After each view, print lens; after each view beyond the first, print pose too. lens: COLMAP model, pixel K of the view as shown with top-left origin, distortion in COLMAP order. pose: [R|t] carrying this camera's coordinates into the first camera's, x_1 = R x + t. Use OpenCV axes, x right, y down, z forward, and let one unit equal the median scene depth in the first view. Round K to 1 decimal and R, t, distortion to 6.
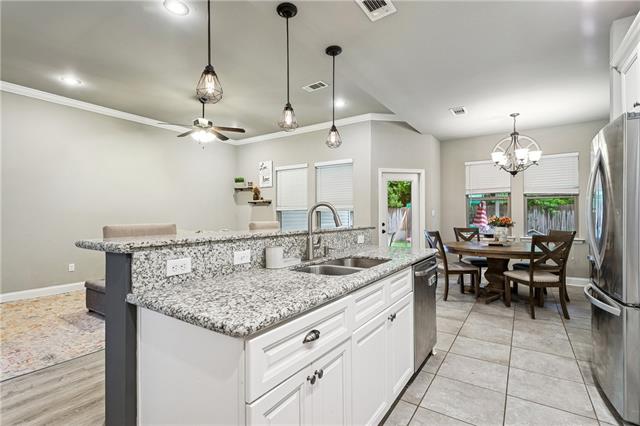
lens RADIAL K [[303.1, 0, 320.7], [0, 303.1, 211.8], [0, 0, 1]] dist [0.002801, 0.000309]
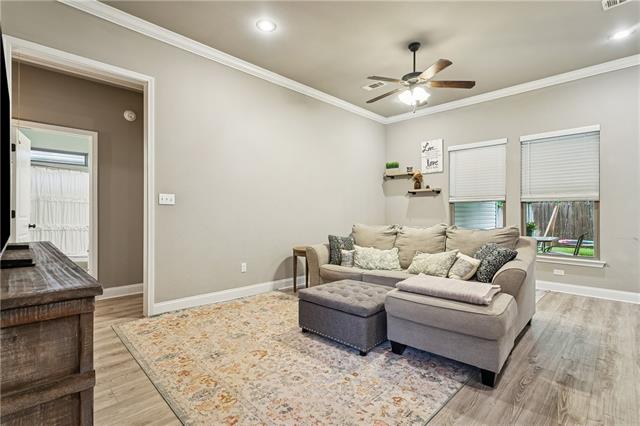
lens RADIAL K [[303.1, 0, 319.6], [0, 303.1, 216.4], [0, 0, 1]] dist [0.002801, 0.000309]
pose [[0.982532, 0.008222, -0.185913, -0.325578], [-0.004689, 0.999800, 0.019432, 0.019315], [0.186036, -0.018221, 0.982374, 0.160521]]
